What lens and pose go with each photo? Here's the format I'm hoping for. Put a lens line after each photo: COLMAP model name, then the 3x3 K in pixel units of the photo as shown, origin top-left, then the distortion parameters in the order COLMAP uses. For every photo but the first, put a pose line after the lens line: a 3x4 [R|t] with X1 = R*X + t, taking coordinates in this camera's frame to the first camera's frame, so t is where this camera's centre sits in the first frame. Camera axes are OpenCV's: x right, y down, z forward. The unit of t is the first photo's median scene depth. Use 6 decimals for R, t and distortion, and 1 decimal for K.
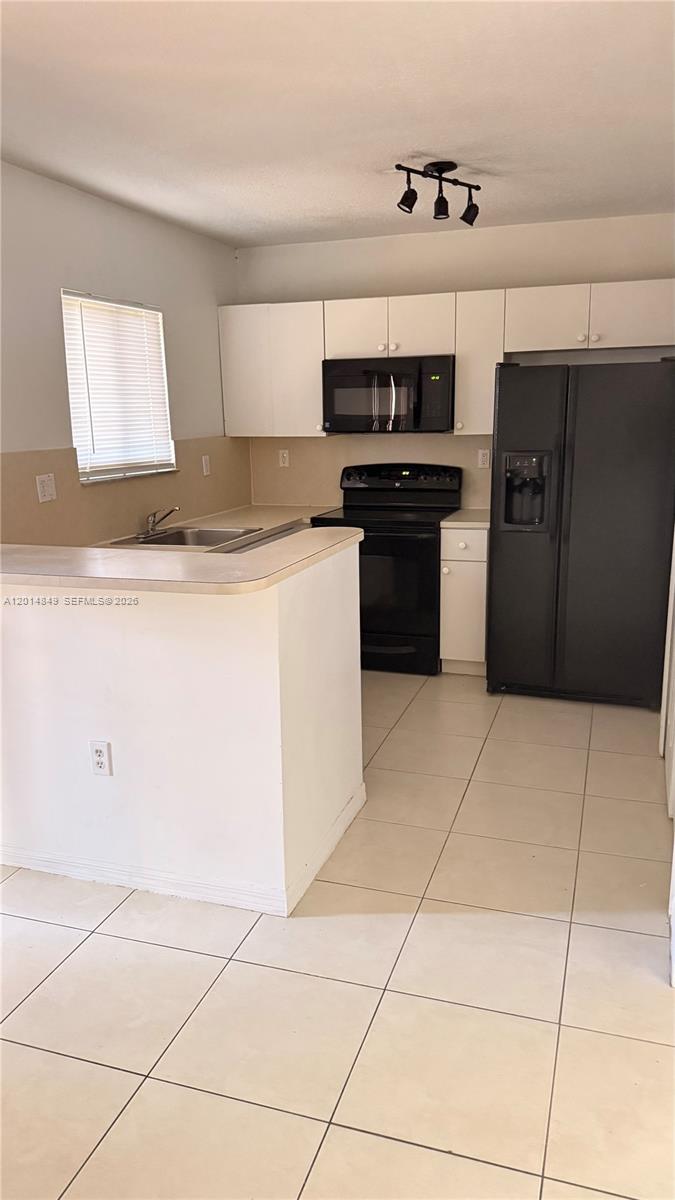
lens RADIAL K [[814.9, 0, 342.7], [0, 814.9, 606.2], [0, 0, 1]] dist [0.068484, -0.196637]
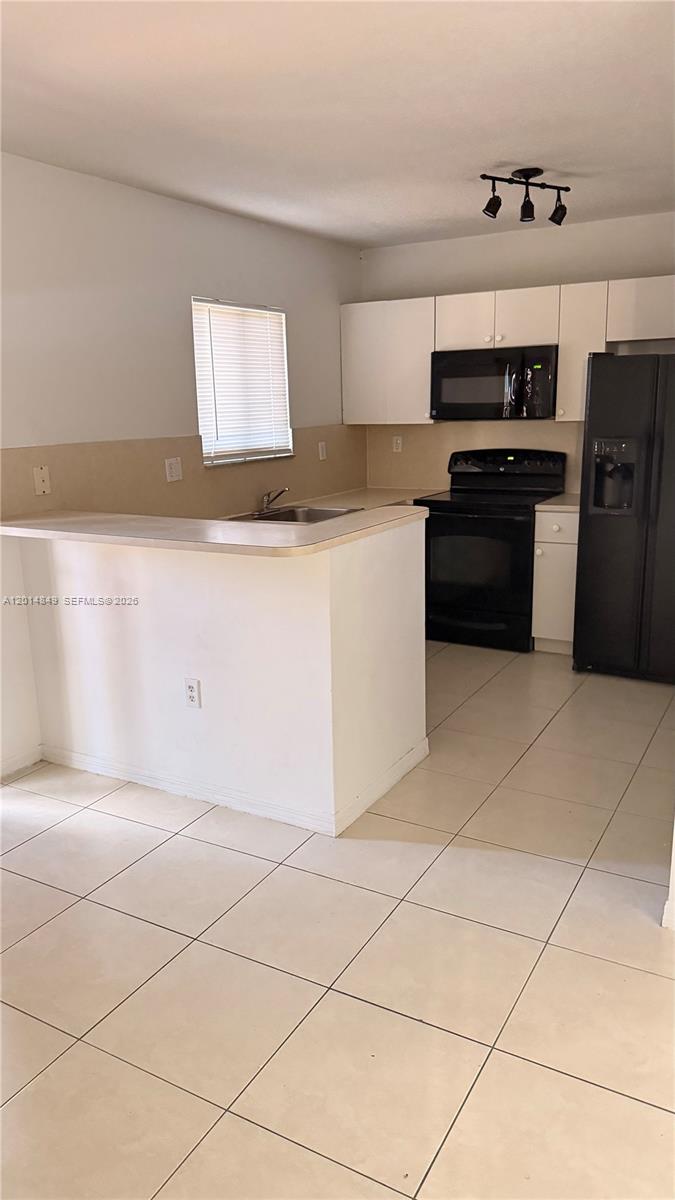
lens RADIAL K [[830.4, 0, 337.5], [0, 830.4, 600.0], [0, 0, 1]] dist [0.063368, -0.207465]
pose [[0.977586, 0.039389, -0.206821, 0.101843], [-0.038232, 0.999223, 0.009594, 0.018024], [0.207038, -0.001472, 0.978332, -0.097741]]
